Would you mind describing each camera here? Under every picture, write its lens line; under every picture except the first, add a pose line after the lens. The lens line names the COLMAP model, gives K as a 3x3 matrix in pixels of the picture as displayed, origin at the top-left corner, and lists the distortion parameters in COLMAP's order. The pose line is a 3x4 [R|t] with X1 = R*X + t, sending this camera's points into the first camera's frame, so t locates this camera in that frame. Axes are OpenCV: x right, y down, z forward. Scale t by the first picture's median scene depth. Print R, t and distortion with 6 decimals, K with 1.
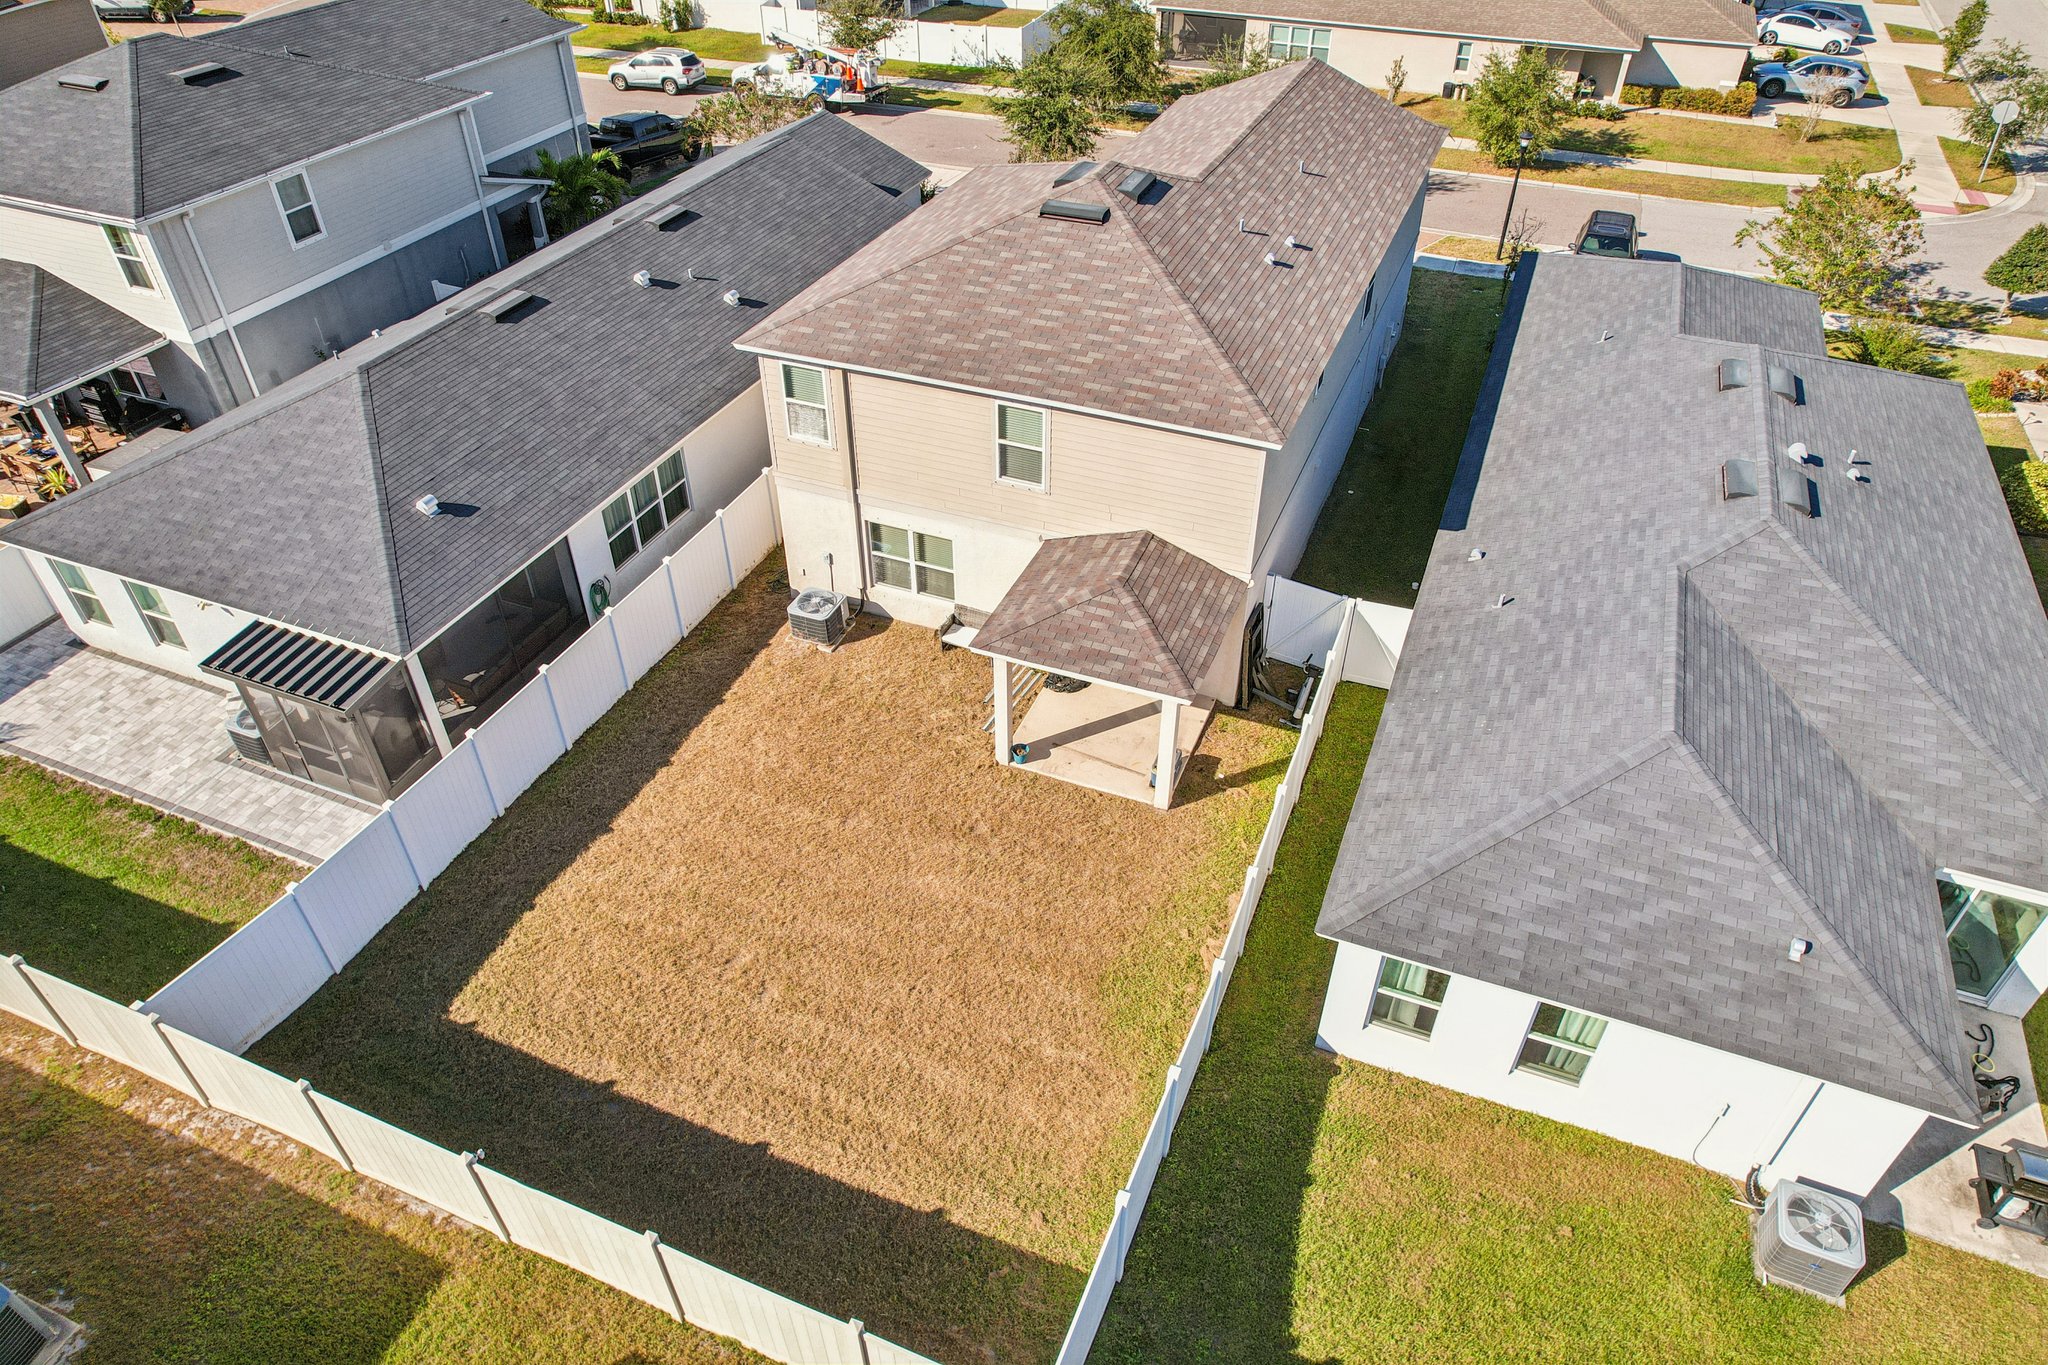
lens RADIAL K [[1304.6, 0, 1027.7], [0, 1304.6, 691.1], [0, 0, 1]] dist [-0.082808, 0.076907]
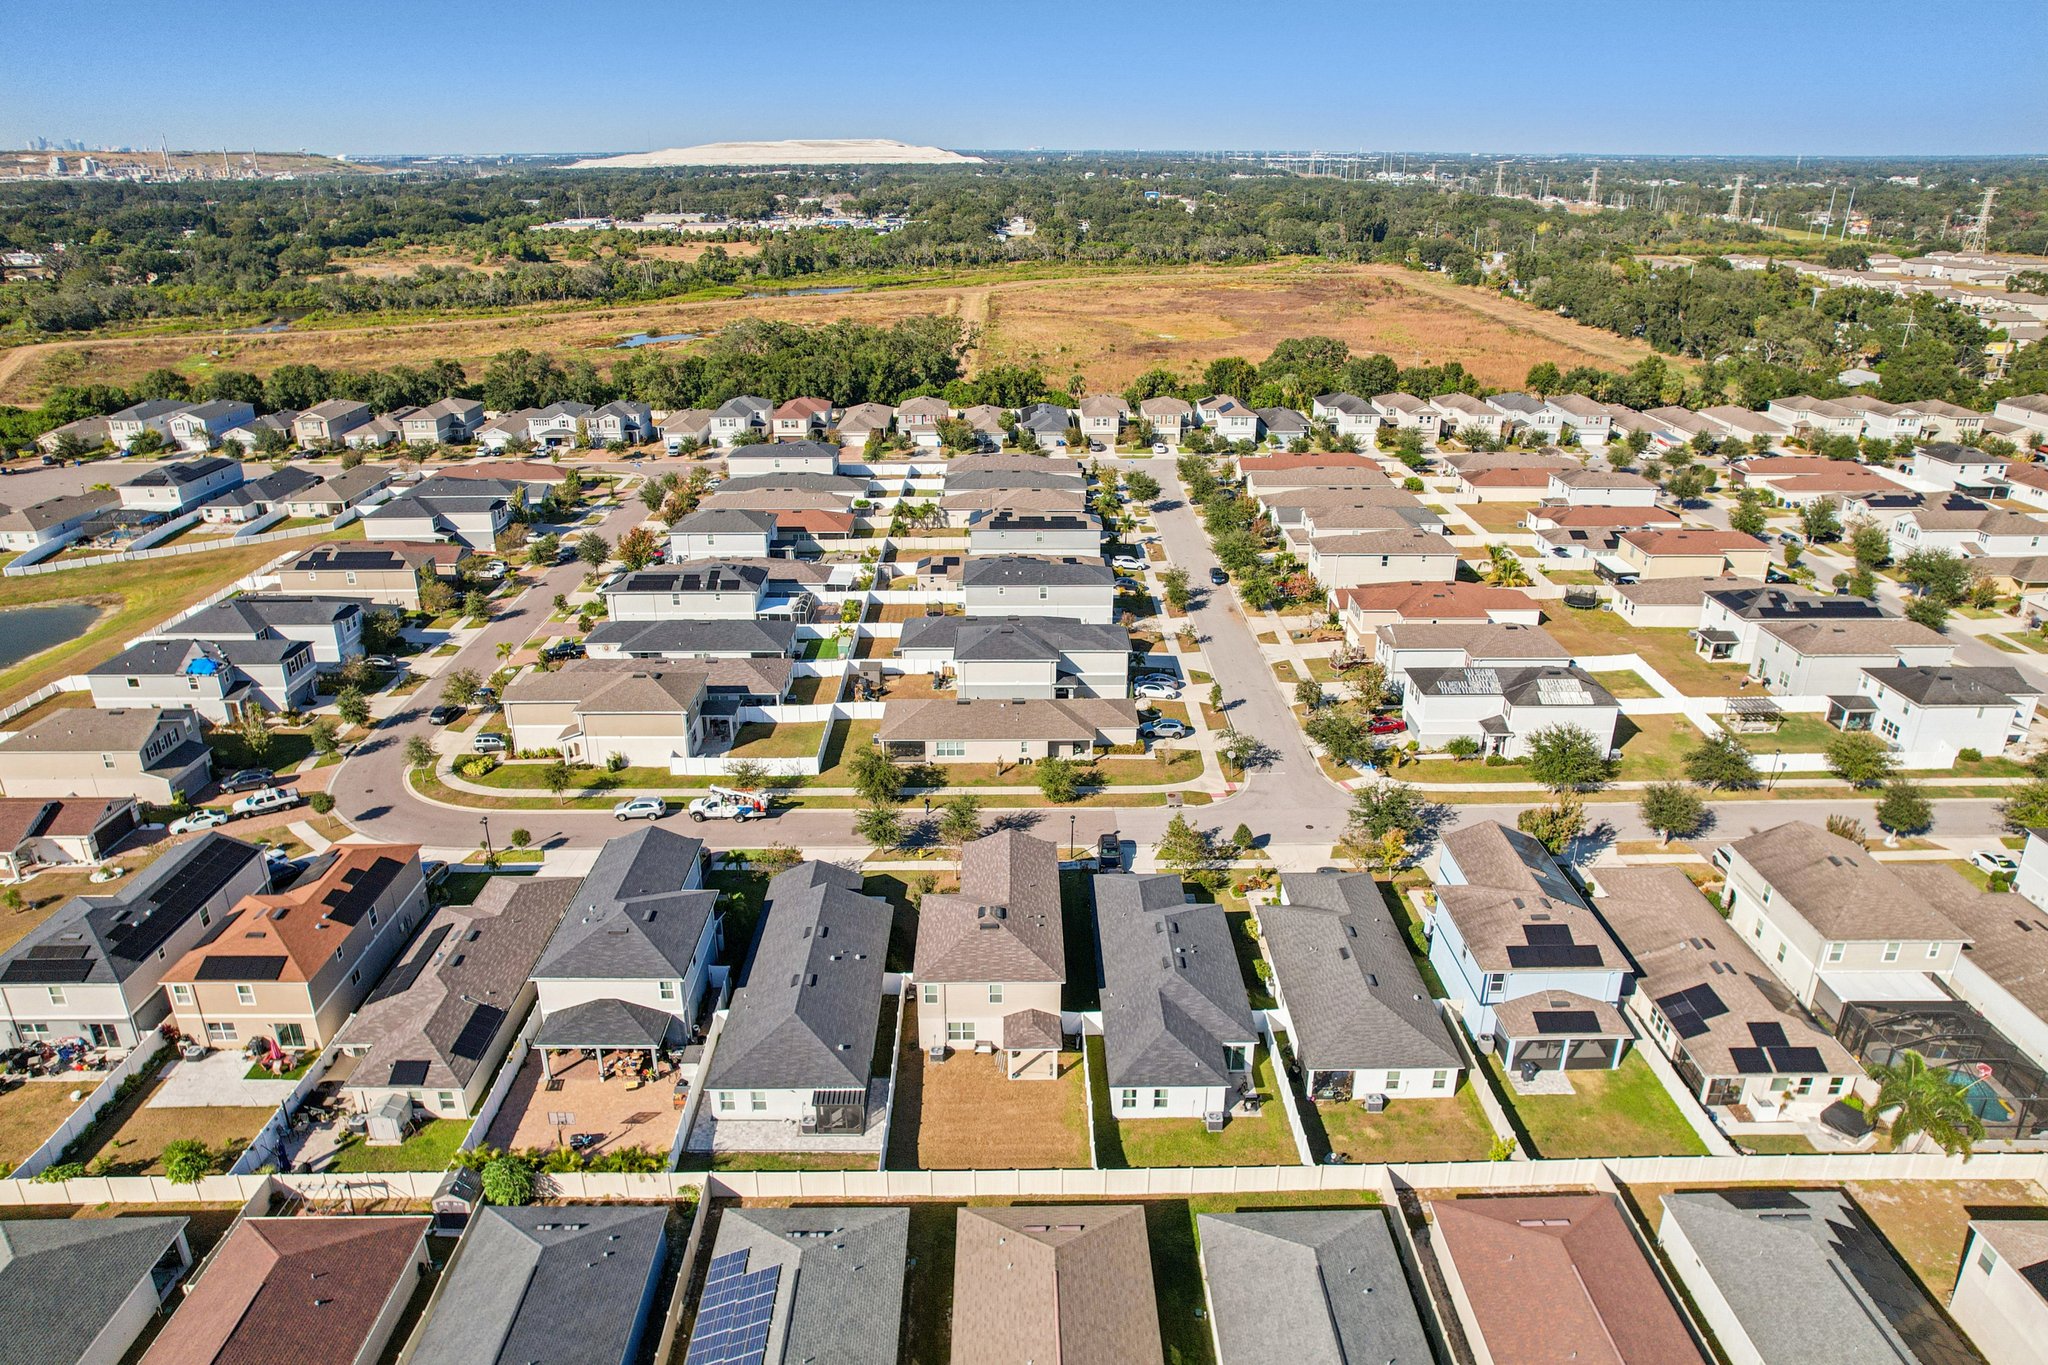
lens RADIAL K [[1306.7, 0, 1037.3], [0, 1306.7, 679.3], [0, 0, 1]] dist [-0.052151, 0.023556]
pose [[0.917998, -0.141088, 0.370639, -1.142827], [0.244072, 0.937615, -0.247604, -0.076229], [-0.312582, 0.317762, 0.895164, -2.661417]]
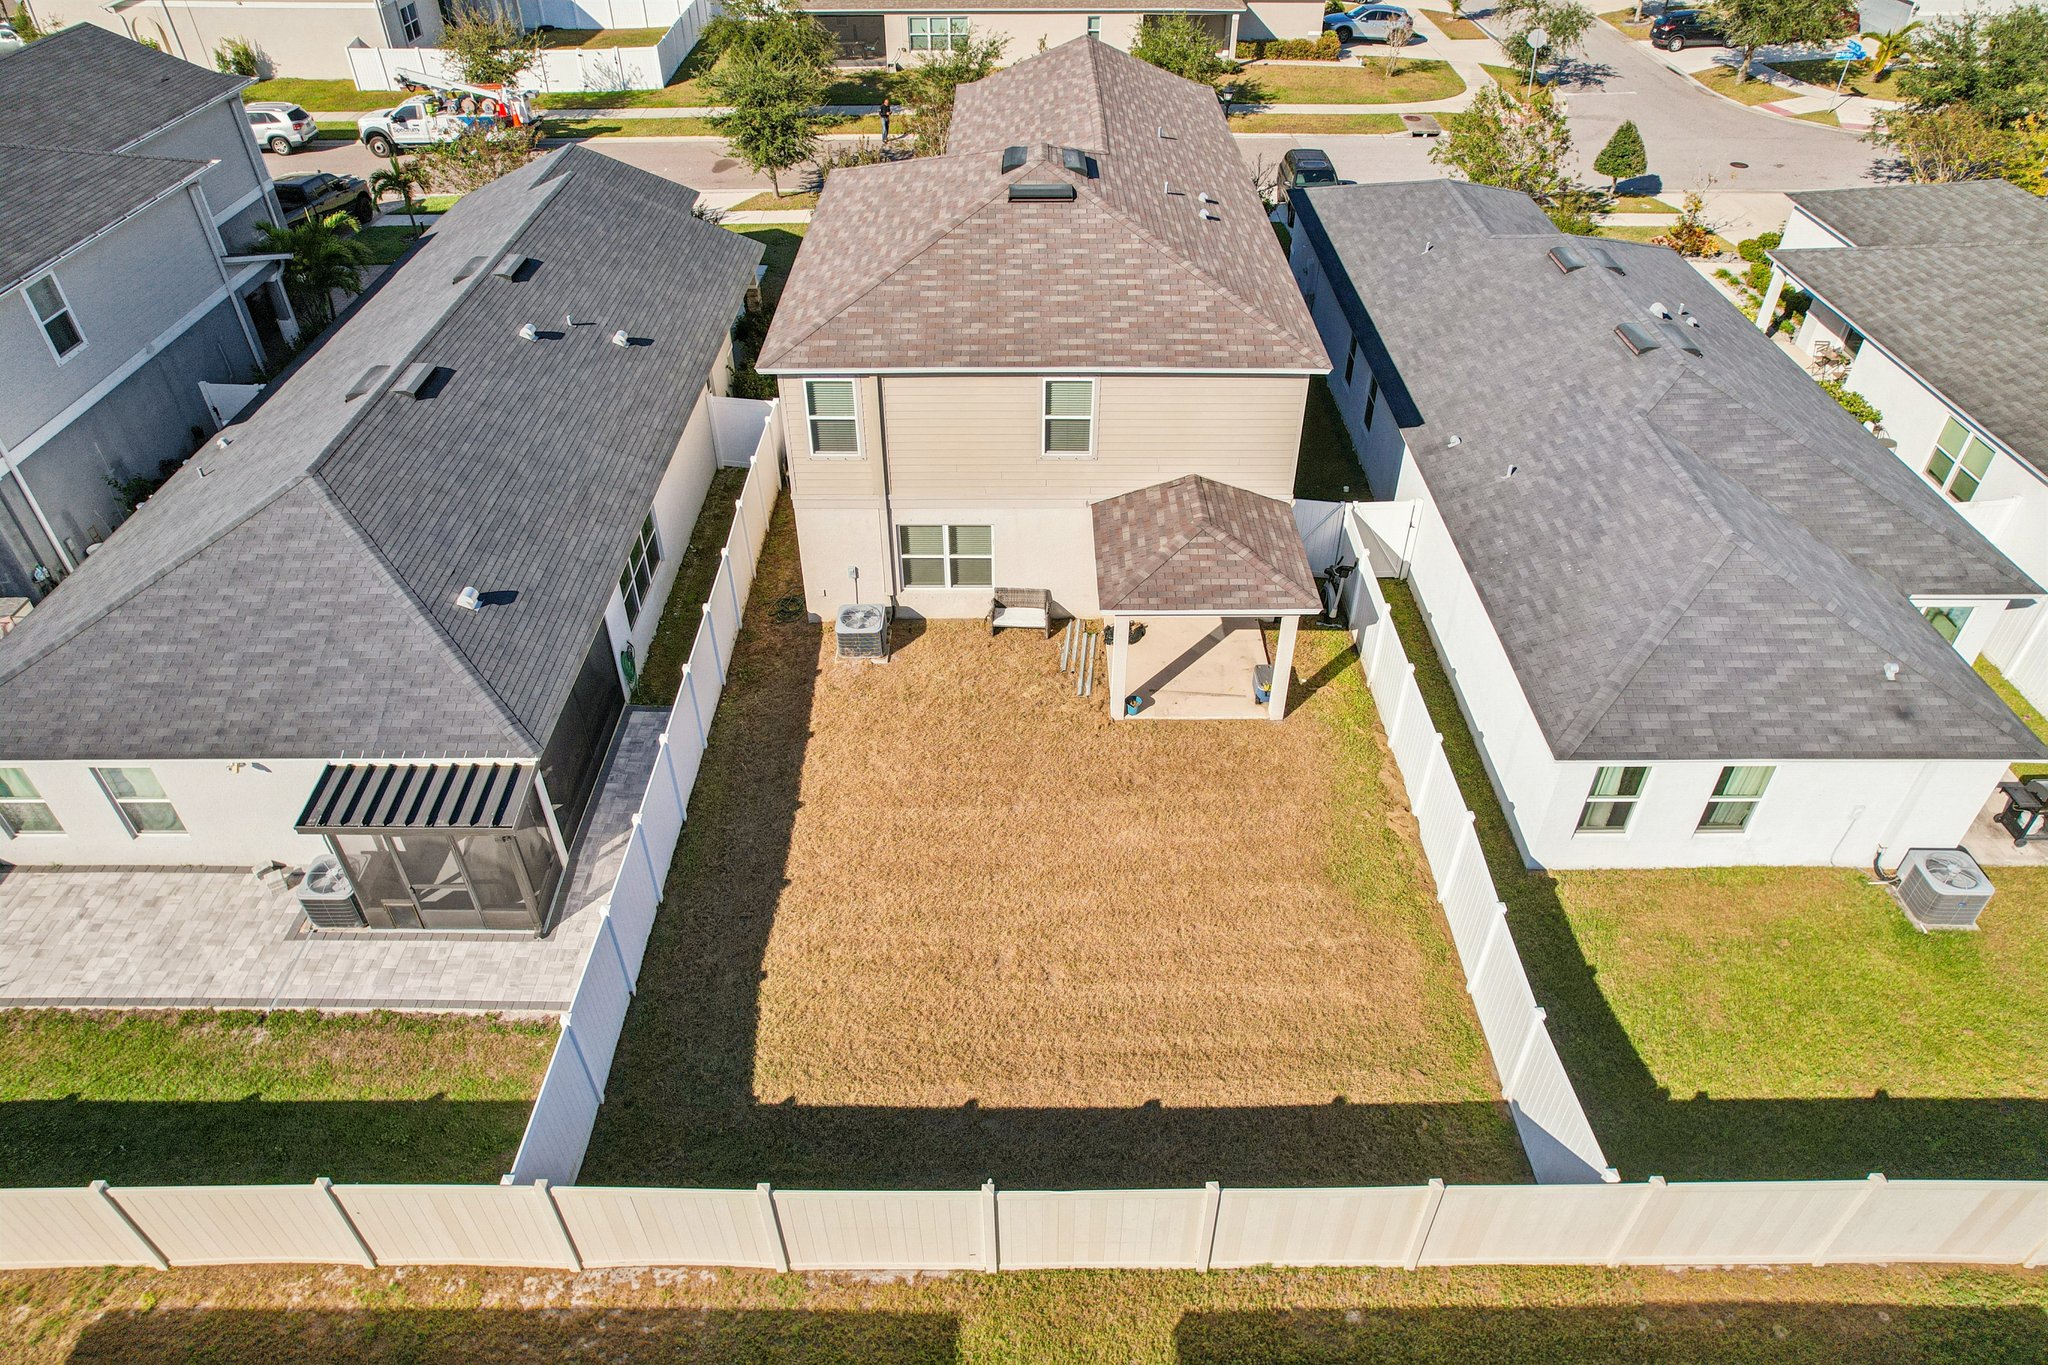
lens RADIAL K [[1304.6, 0, 1027.7], [0, 1304.6, 691.1], [0, 0, 1]] dist [-0.082808, 0.076907]
pose [[0.925560, -0.238187, 0.294288, -0.381864], [0.238924, 0.970443, 0.034007, -0.018547], [-0.293690, 0.038837, 0.955112, 0.022954]]
